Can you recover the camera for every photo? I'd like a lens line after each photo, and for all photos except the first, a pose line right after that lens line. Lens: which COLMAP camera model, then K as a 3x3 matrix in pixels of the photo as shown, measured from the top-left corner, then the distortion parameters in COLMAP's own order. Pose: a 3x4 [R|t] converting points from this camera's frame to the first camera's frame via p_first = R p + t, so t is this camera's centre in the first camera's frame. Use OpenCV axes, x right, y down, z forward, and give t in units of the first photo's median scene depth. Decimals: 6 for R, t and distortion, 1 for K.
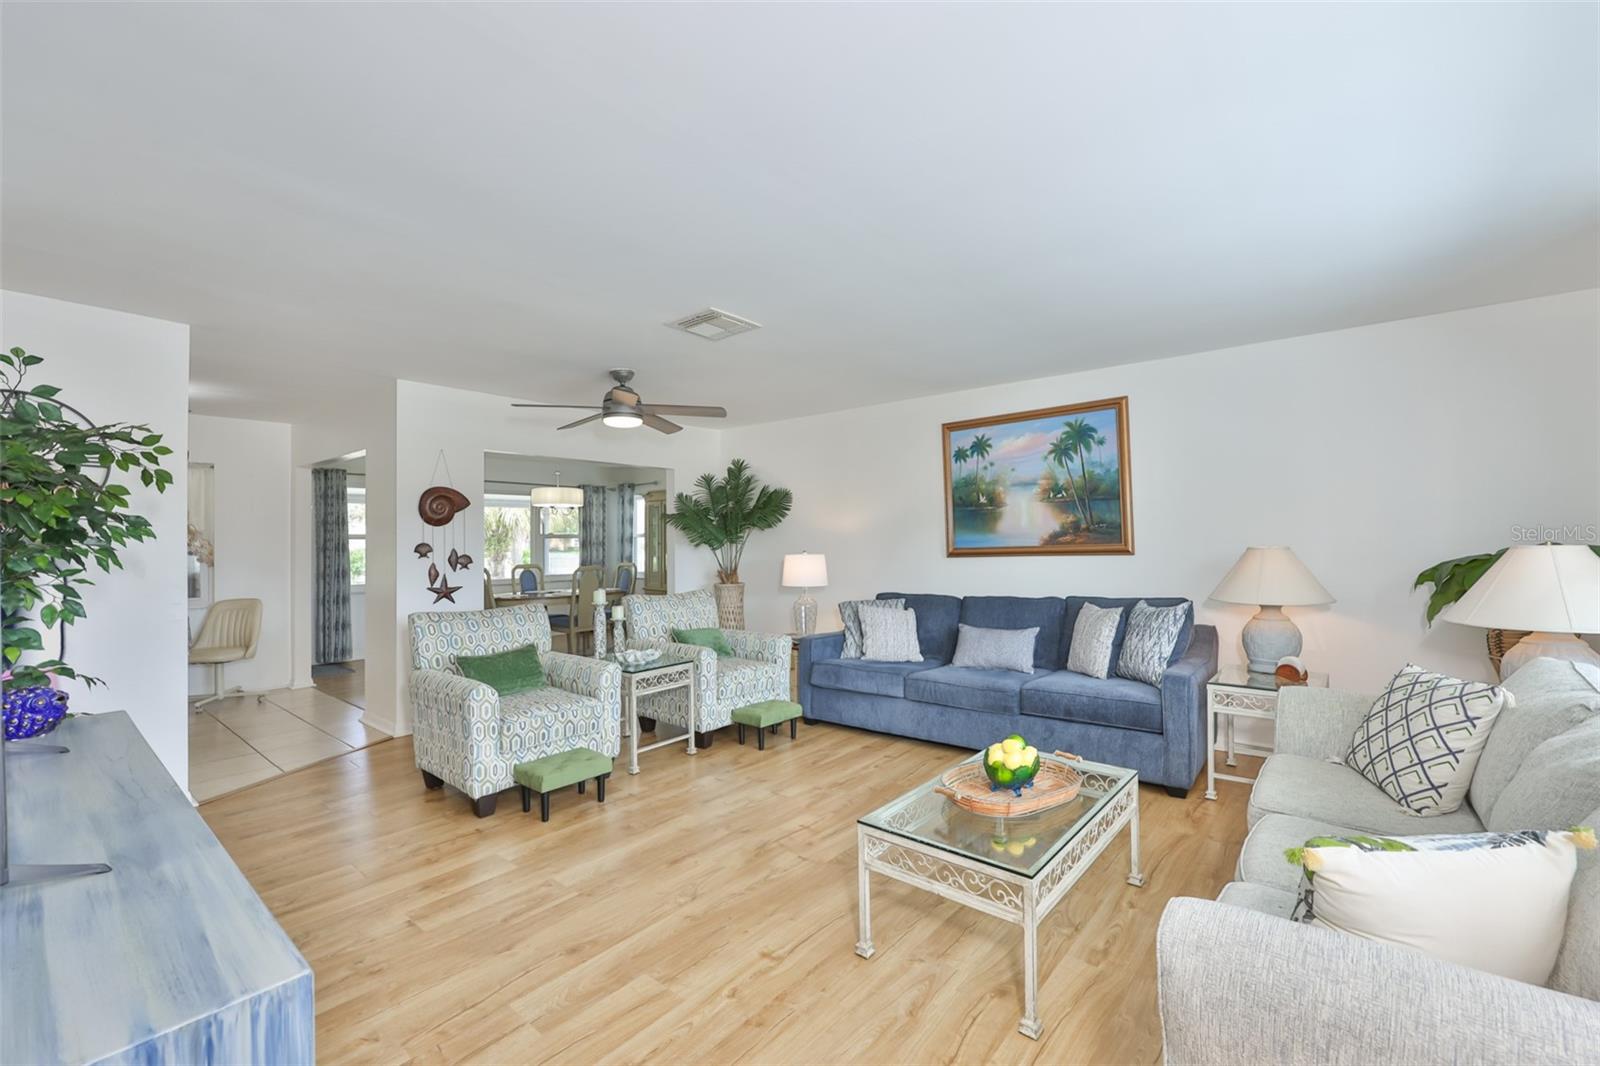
lens RADIAL K [[679.9, 0, 800.0], [0, 679.9, 533.0], [0, 0, 1]] dist [-0.000218, 0.000177]
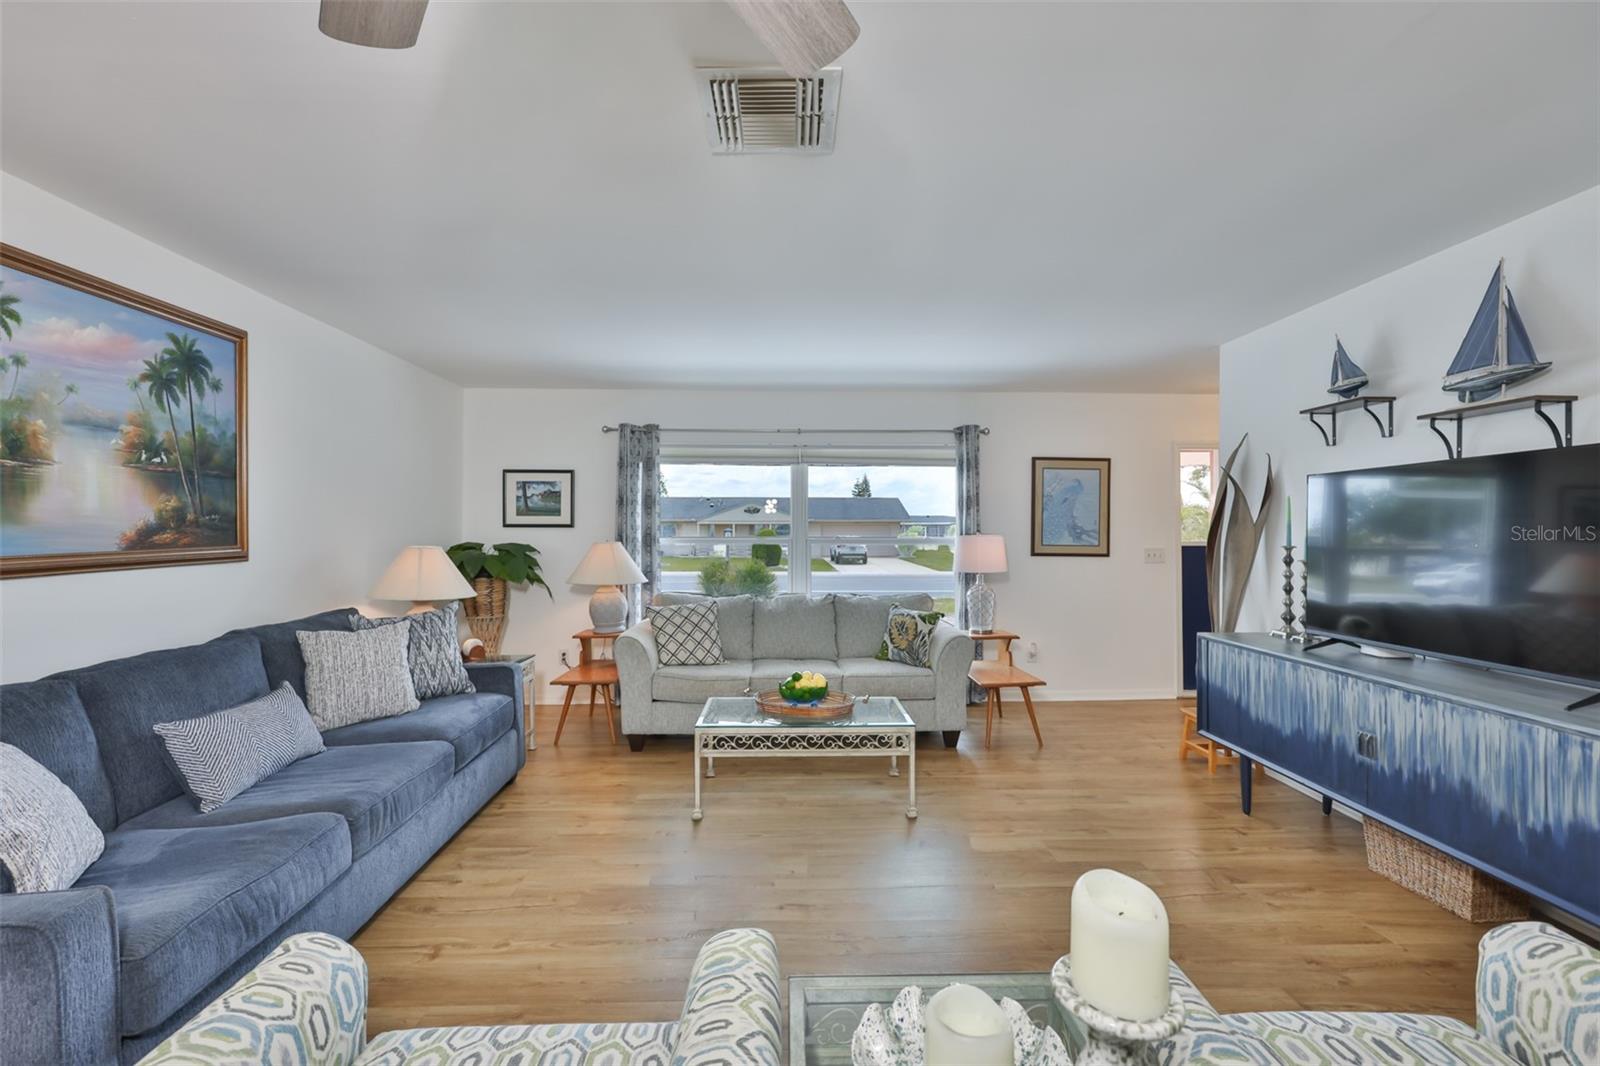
lens RADIAL K [[675.6, 0, 803.7], [0, 675.6, 528.9], [0, 0, 1]] dist [-0.001114, 0.000596]
pose [[-0.669335, 0.018399, 0.742732, -0.381901], [-0.001227, 0.999665, -0.025870, 0.015027], [-0.742959, -0.018227, -0.669088, 0.976832]]
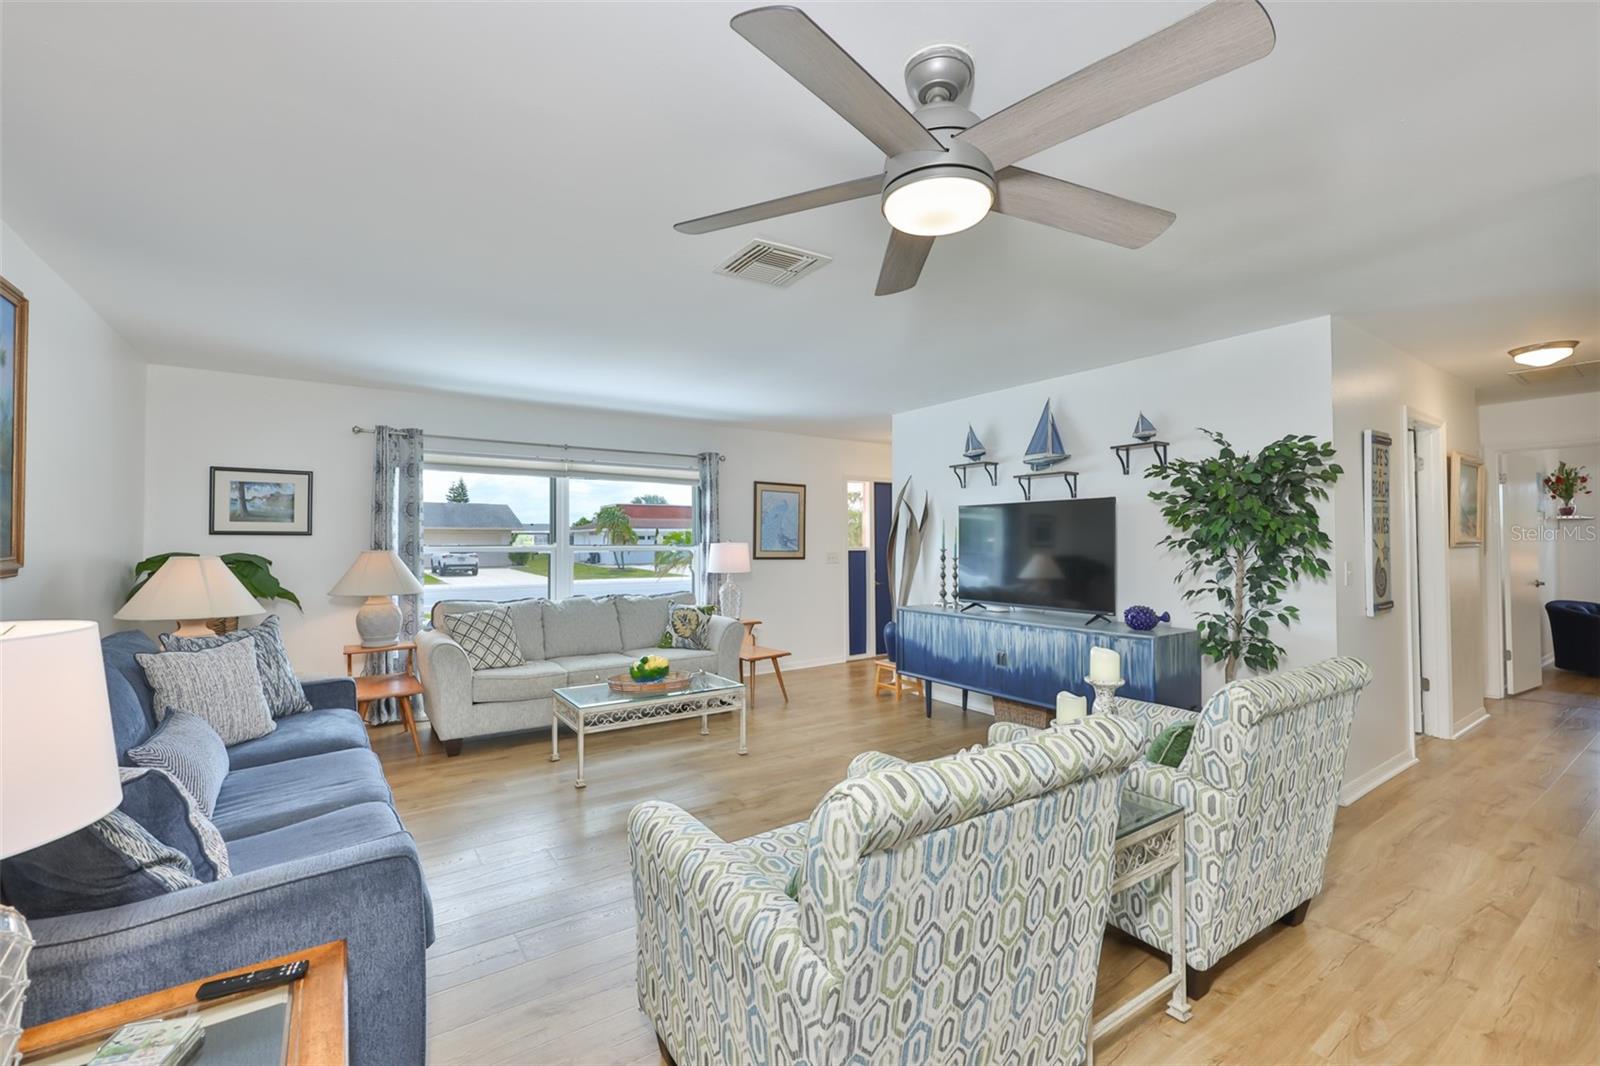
lens RADIAL K [[671.7, 0, 796.3], [0, 671.7, 527.2], [0, 0, 1]] dist [-0.001866, 0.000257]
pose [[-0.963834, 0.020571, 0.265707, -0.259941], [0.010586, 0.999185, -0.038959, 0.018810], [-0.266291, -0.034737, -0.963266, 1.280688]]
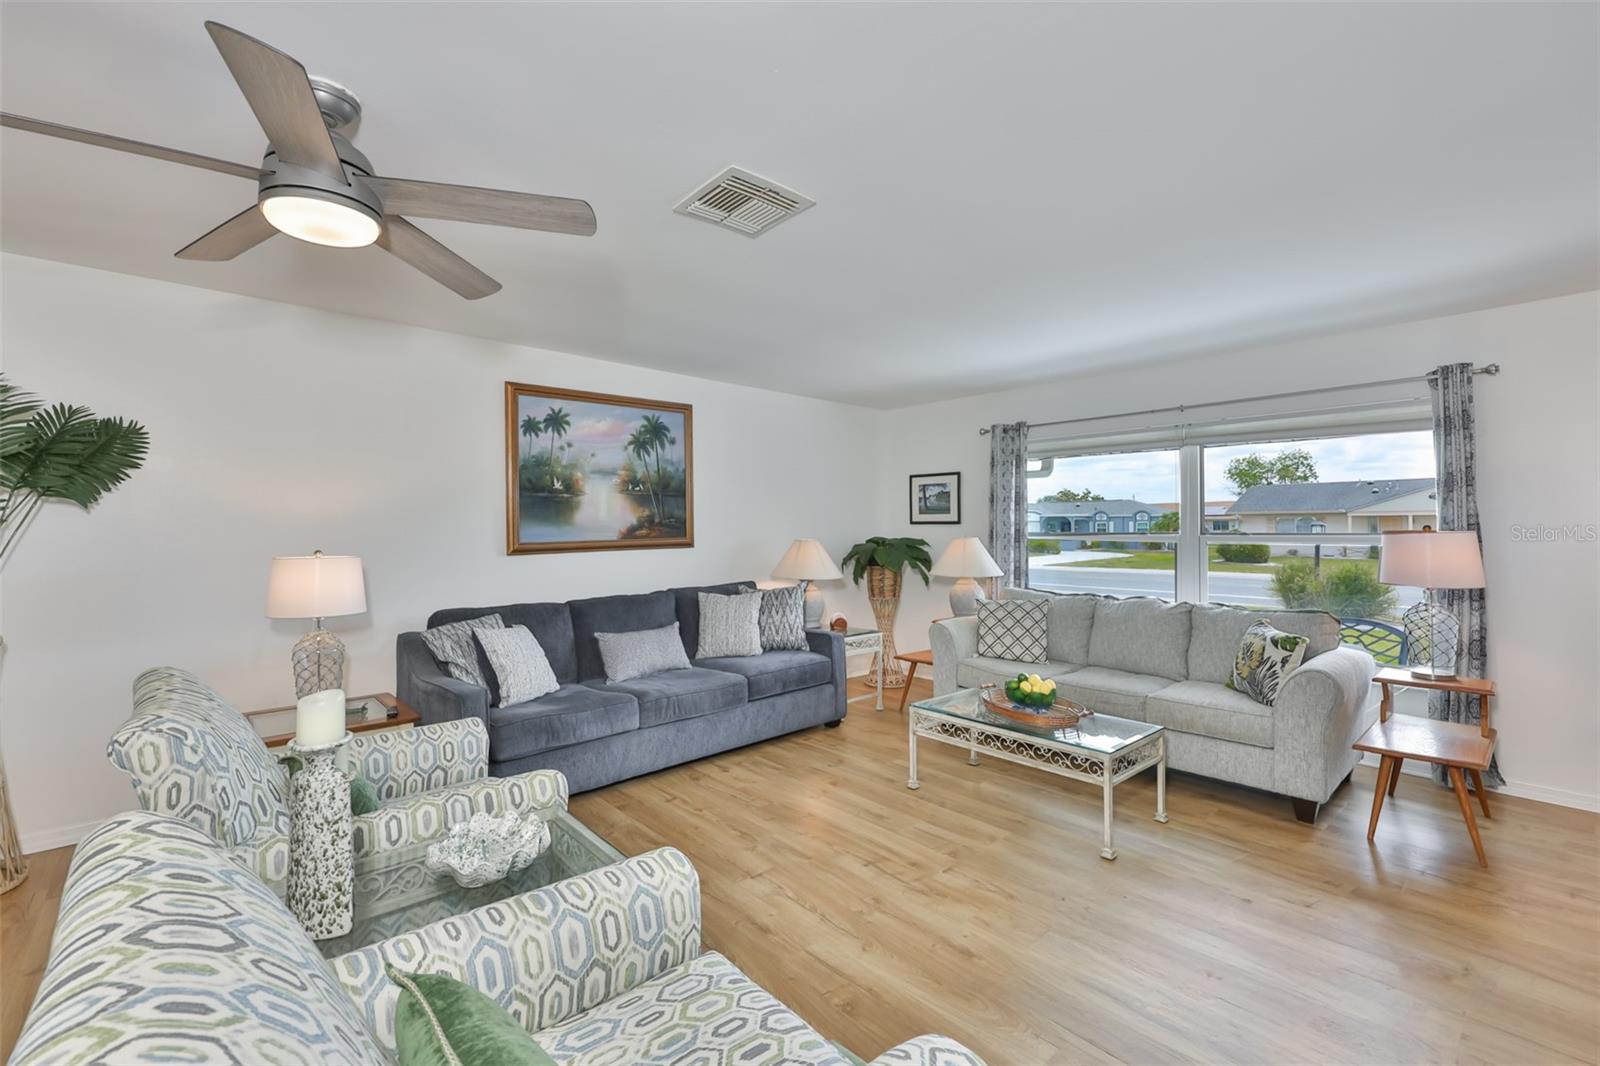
lens RADIAL K [[690.9, 0, 802.1], [0, 690.9, 516.3], [0, 0, 1]] dist [-0.000606, 0.000012]
pose [[0.133586, 0.031837, 0.990526, -0.575763], [-0.013597, 0.999449, -0.030290, 0.012241], [-0.990944, -0.009422, 0.133945, 0.630588]]
